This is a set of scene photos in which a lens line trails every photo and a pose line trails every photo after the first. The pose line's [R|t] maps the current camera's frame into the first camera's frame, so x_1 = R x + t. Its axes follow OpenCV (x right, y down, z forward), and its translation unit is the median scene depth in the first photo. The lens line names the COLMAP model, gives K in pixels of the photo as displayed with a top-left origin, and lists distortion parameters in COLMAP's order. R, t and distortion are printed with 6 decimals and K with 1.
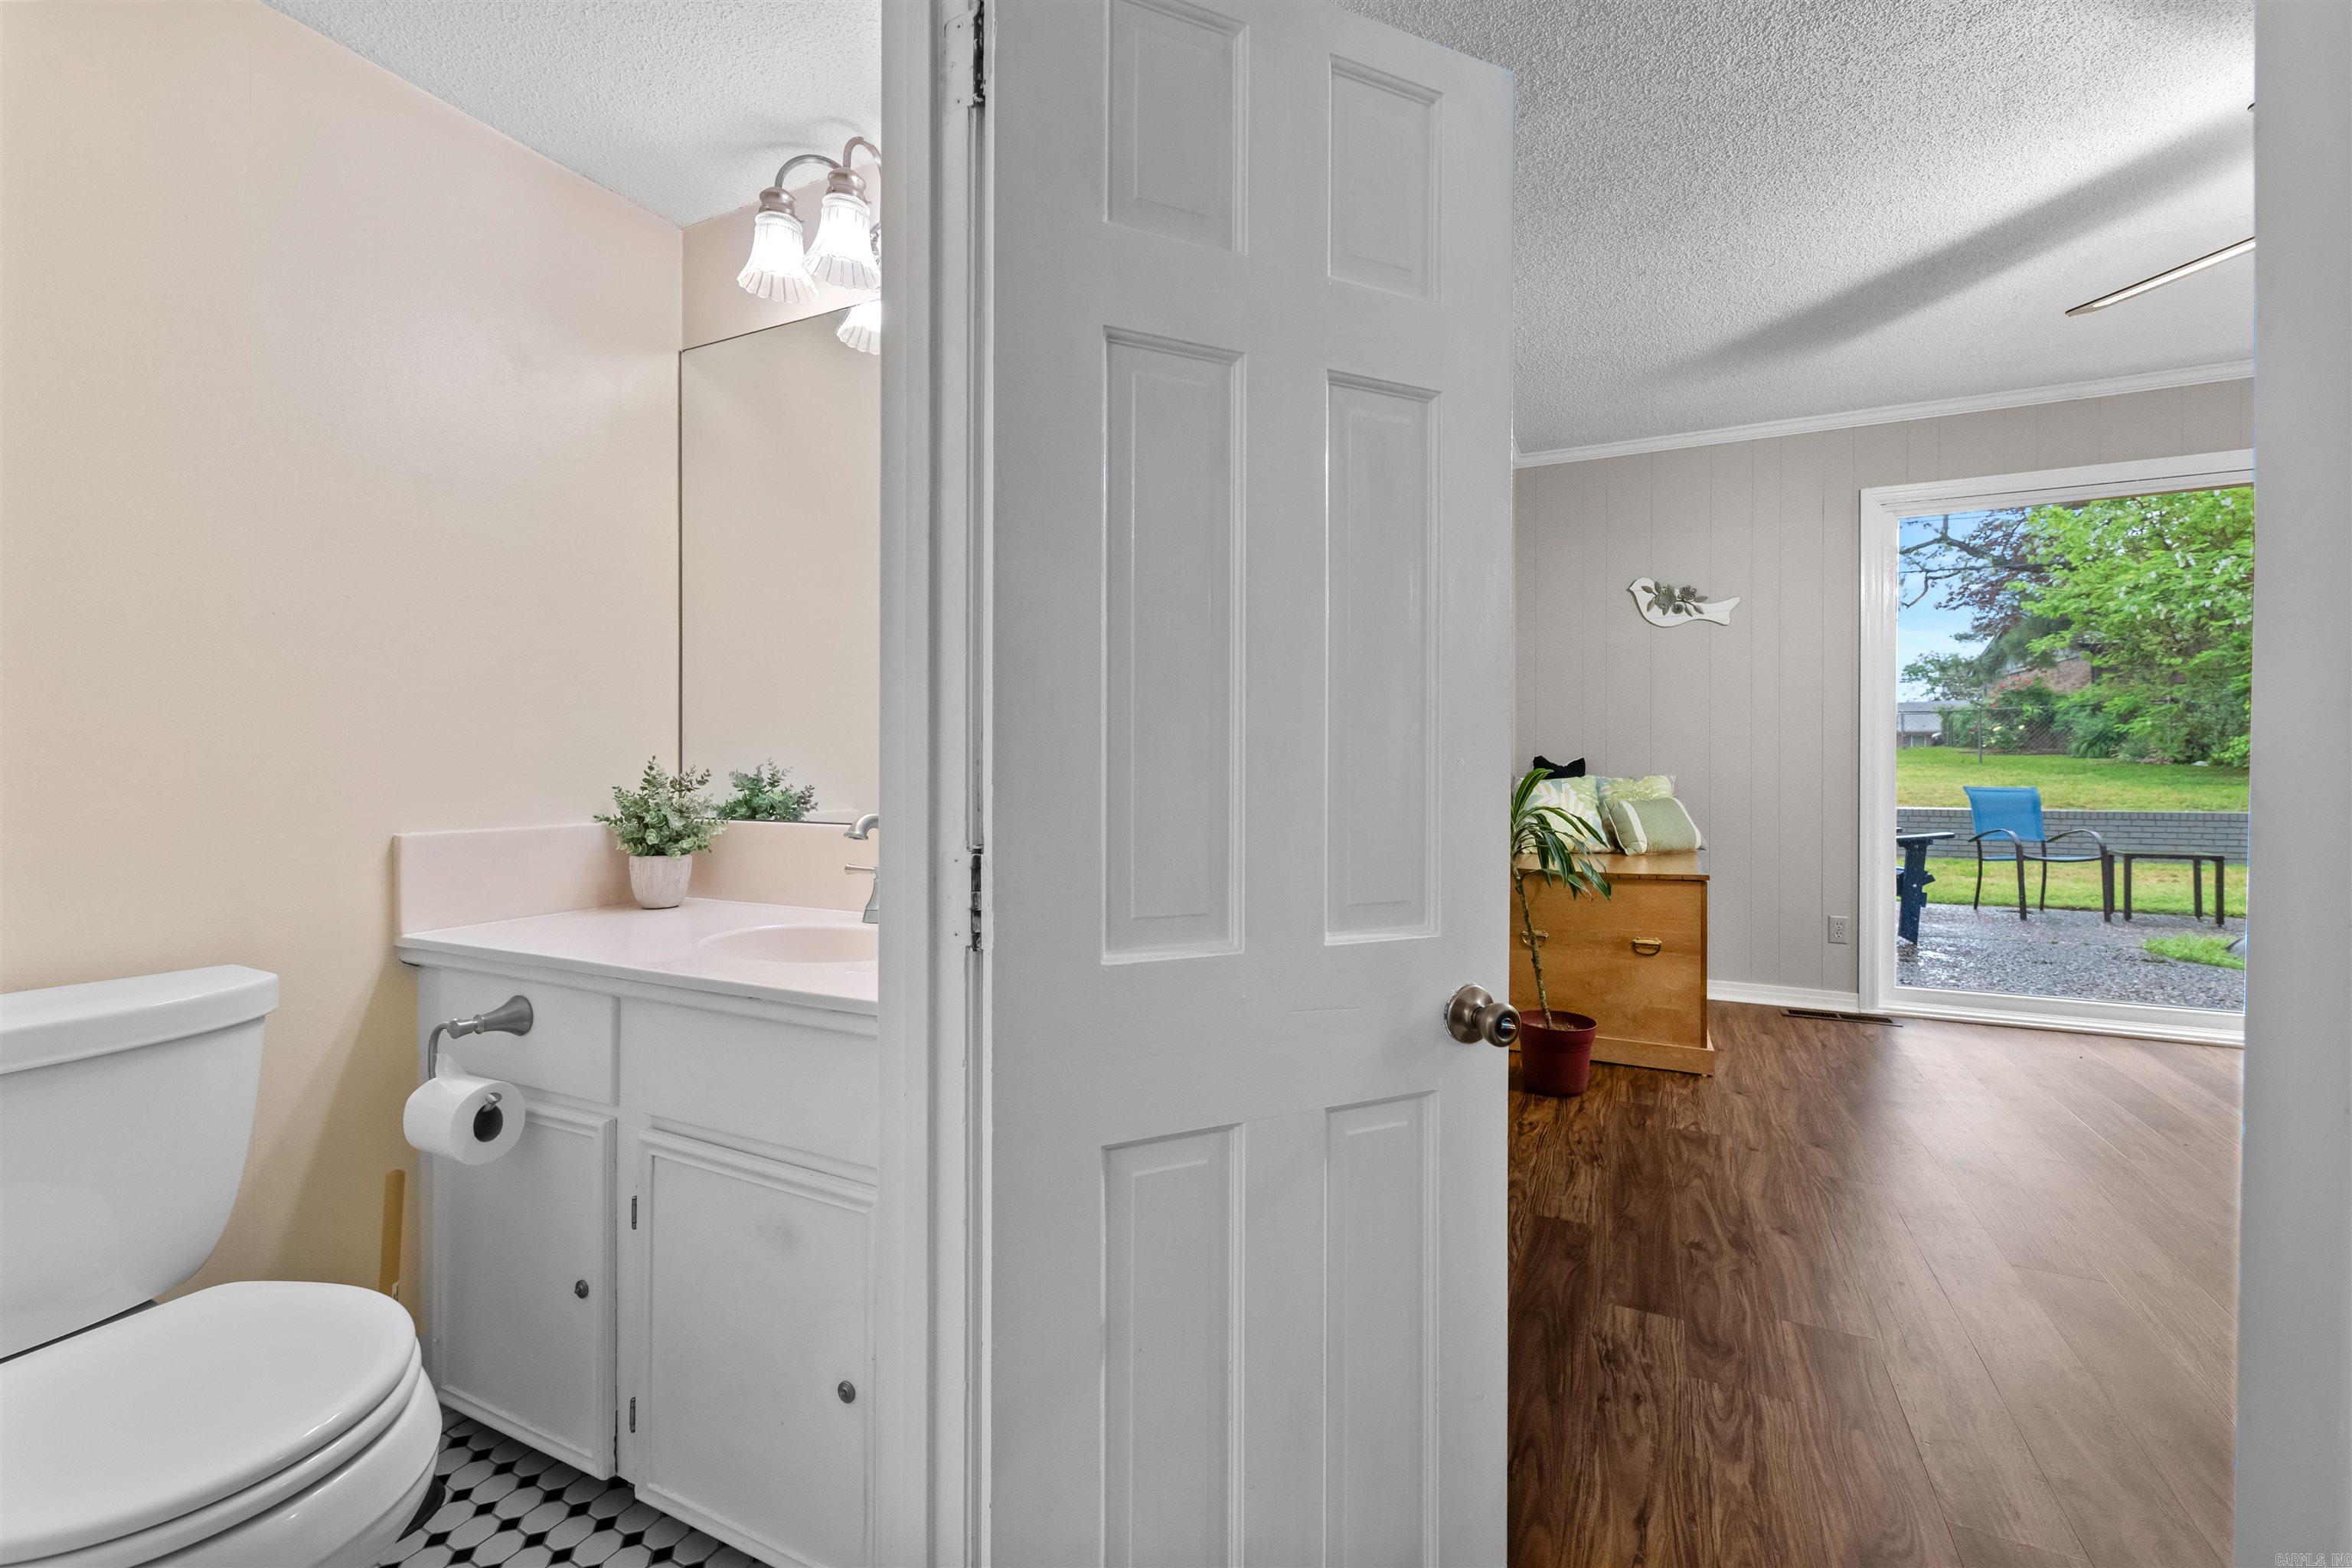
lens RADIAL K [[952.3, 0, 1181.8], [0, 952.3, 767.3], [0, 0, 1]] dist [0.004348, -0.000897]
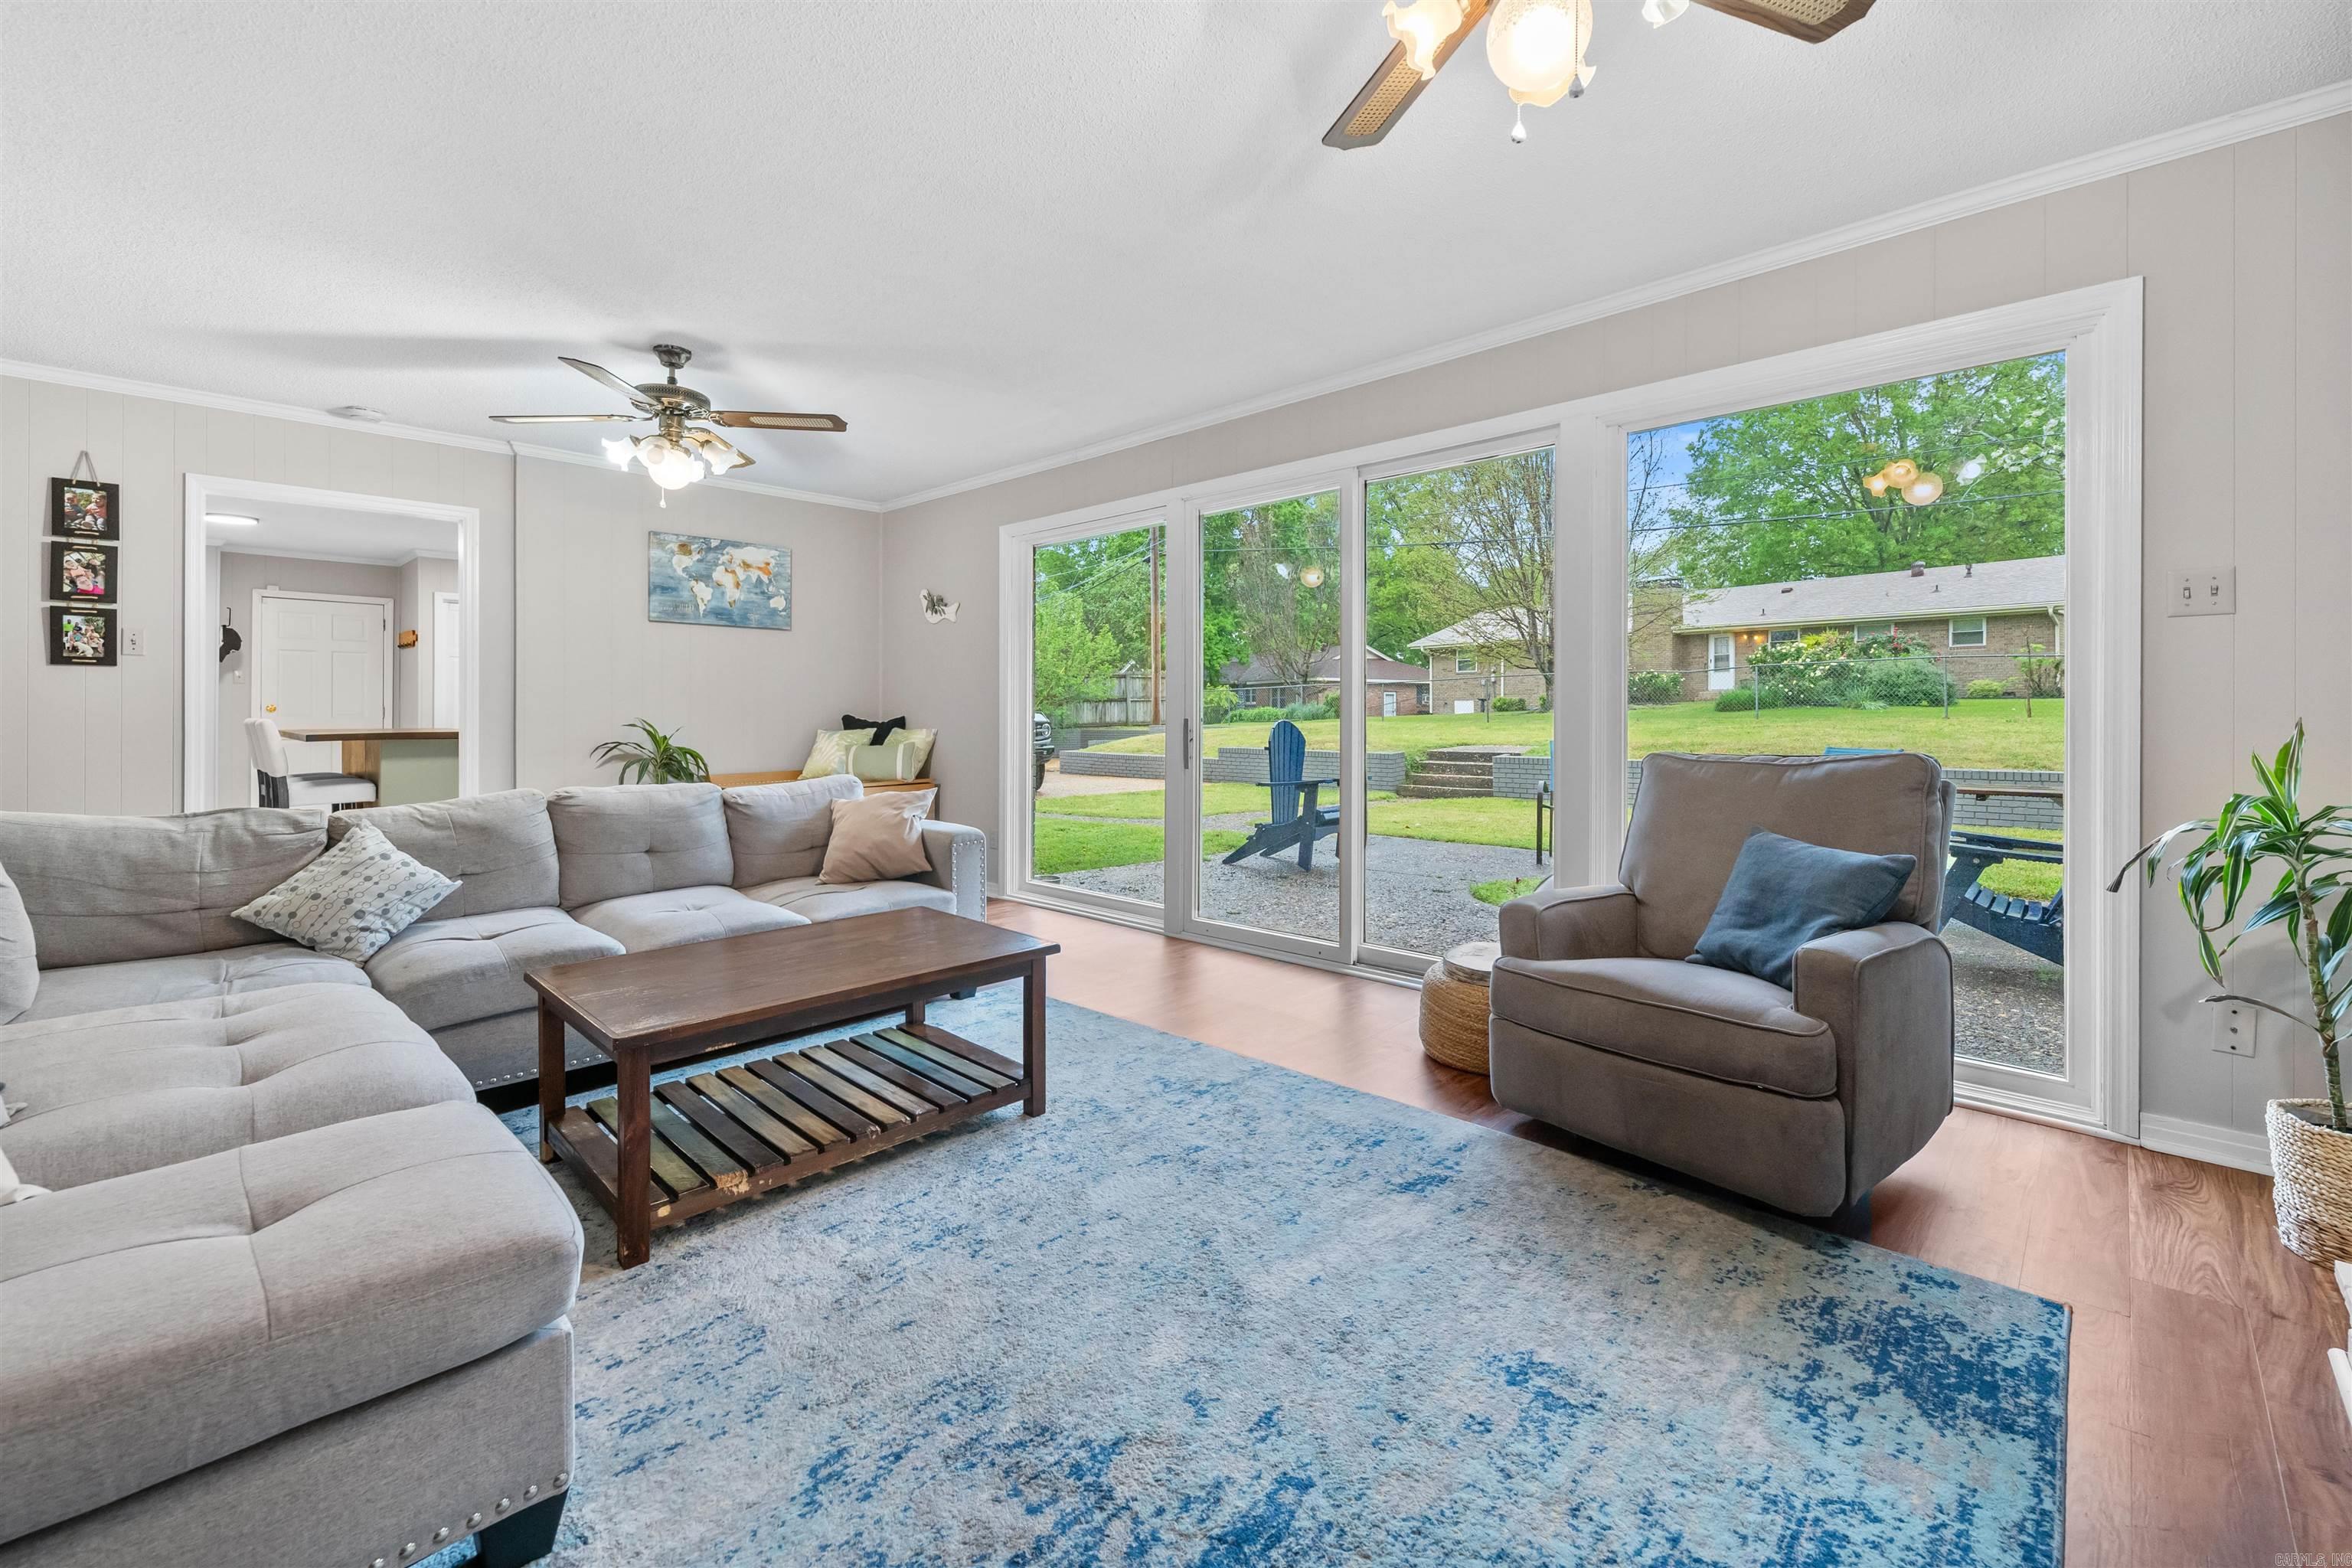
lens RADIAL K [[977.3, 0, 1180.3], [0, 977.3, 715.2], [0, 0, 1]] dist [0.003042, -0.003552]
pose [[0.950383, 0.003142, -0.311068, 1.308034], [-0.004257, 0.999987, -0.002905, -0.008379], [0.311054, 0.004085, 0.950383, -0.269145]]
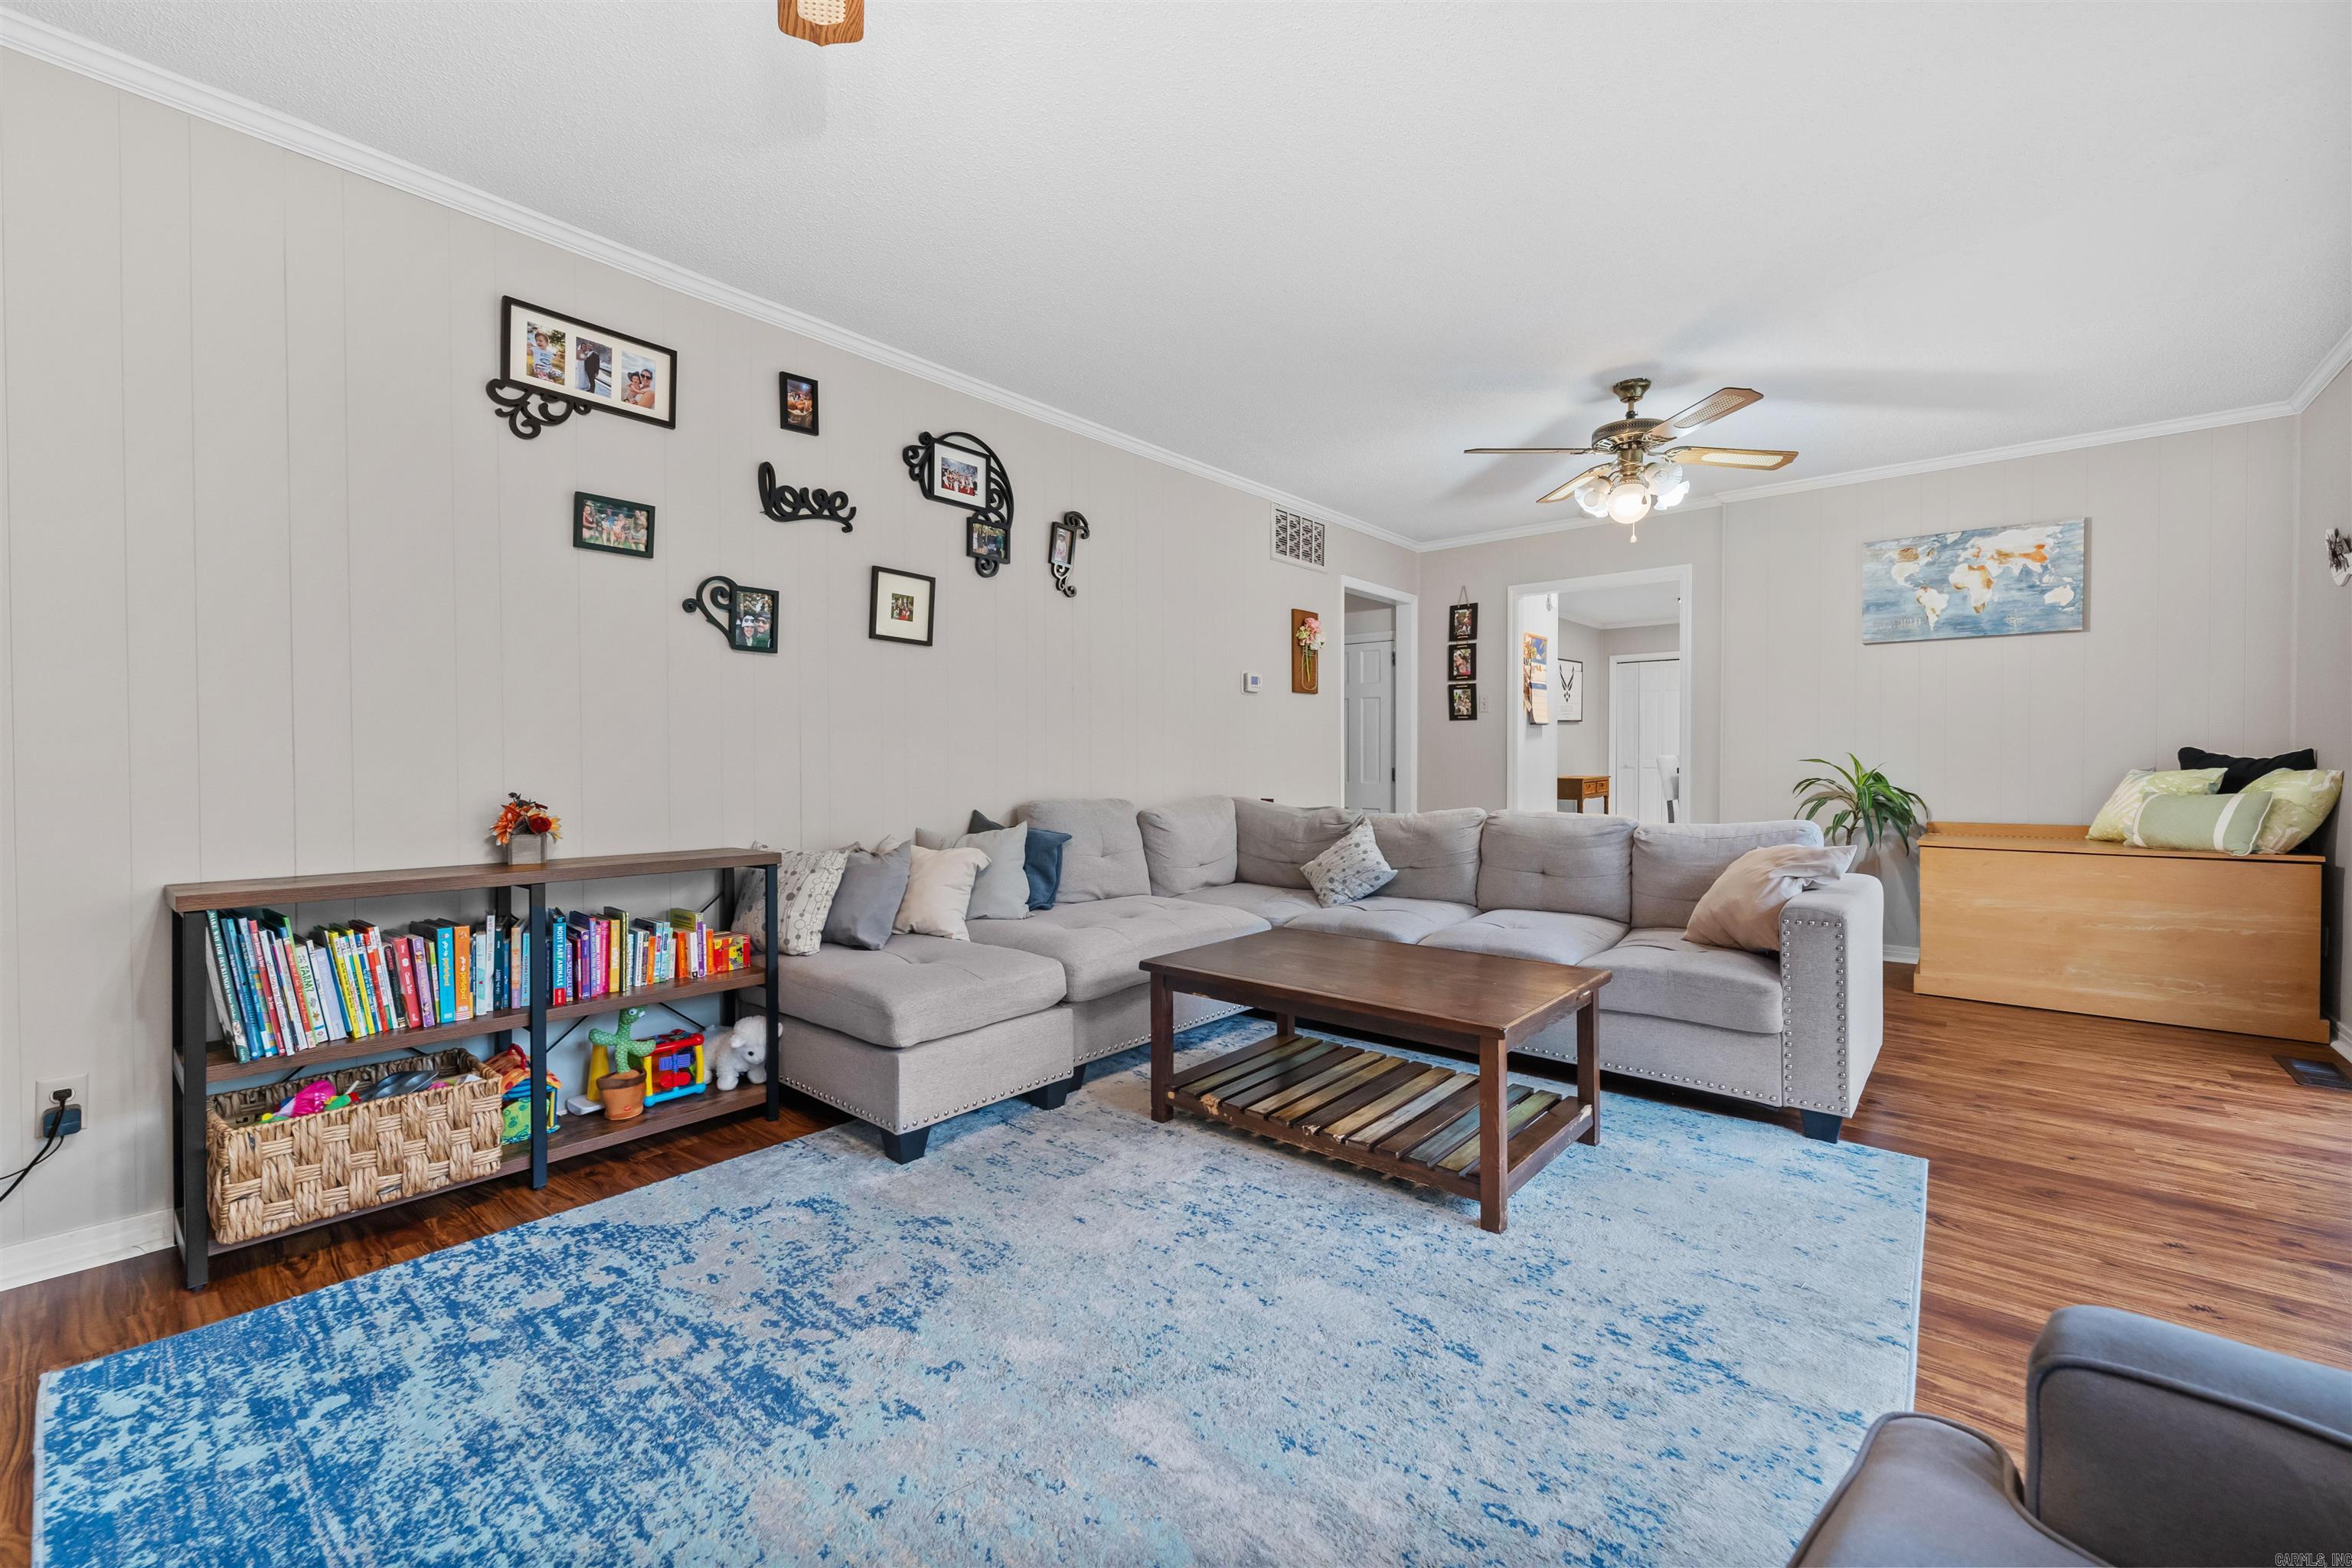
lens RADIAL K [[952.3, 0, 1181.8], [0, 952.3, 767.3], [0, 0, 1]] dist [0.004348, -0.000897]
pose [[-0.252855, 0.014334, -0.967398, 1.542722], [-0.002003, 0.999880, 0.015339, -0.003626], [0.967502, 0.005816, -0.252796, 0.256036]]
